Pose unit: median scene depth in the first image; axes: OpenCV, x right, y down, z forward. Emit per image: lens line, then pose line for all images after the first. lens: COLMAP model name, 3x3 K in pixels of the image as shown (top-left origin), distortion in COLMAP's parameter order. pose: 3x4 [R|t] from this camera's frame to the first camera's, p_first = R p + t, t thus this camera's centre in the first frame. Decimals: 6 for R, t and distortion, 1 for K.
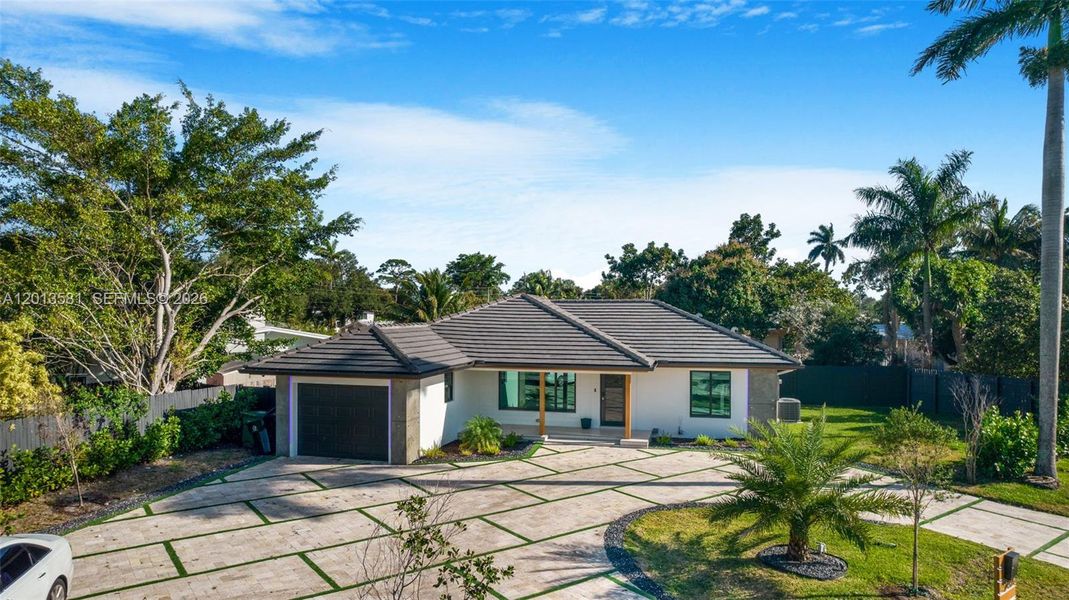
lens RADIAL K [[666.2, 0, 536.7], [0, 666.2, 312.6], [0, 0, 1]] dist [-0.072622, 0.066880]
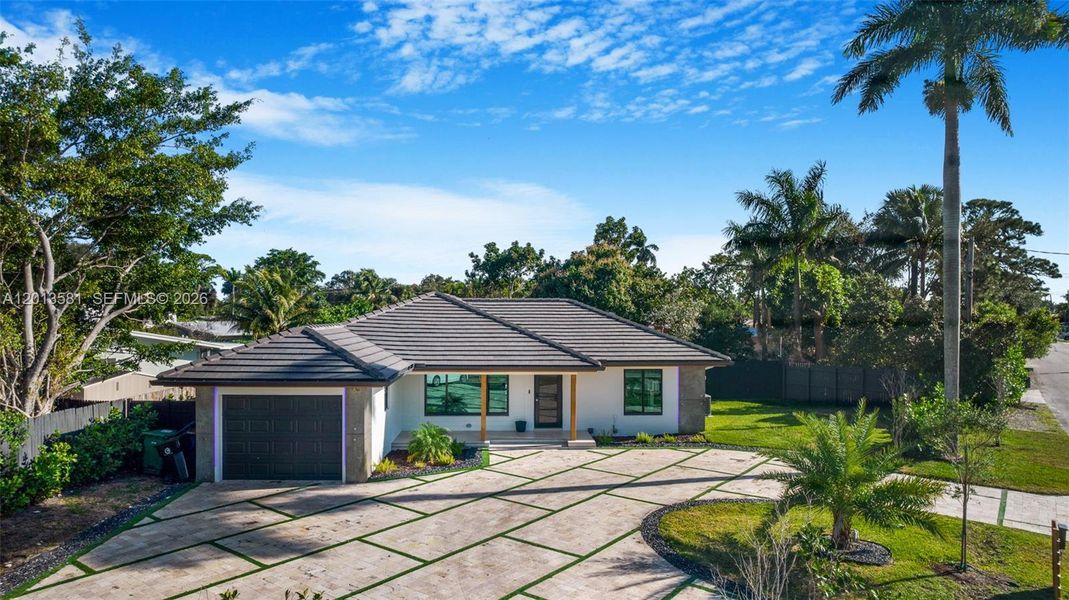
lens RADIAL K [[666.2, 0, 536.7], [0, 666.2, 312.6], [0, 0, 1]] dist [-0.072622, 0.066880]
pose [[0.961870, -0.001323, 0.273504, -0.201040], [0.001092, 0.999999, 0.001000, 0.000241], [-0.273505, -0.000663, 0.961870, 0.074472]]
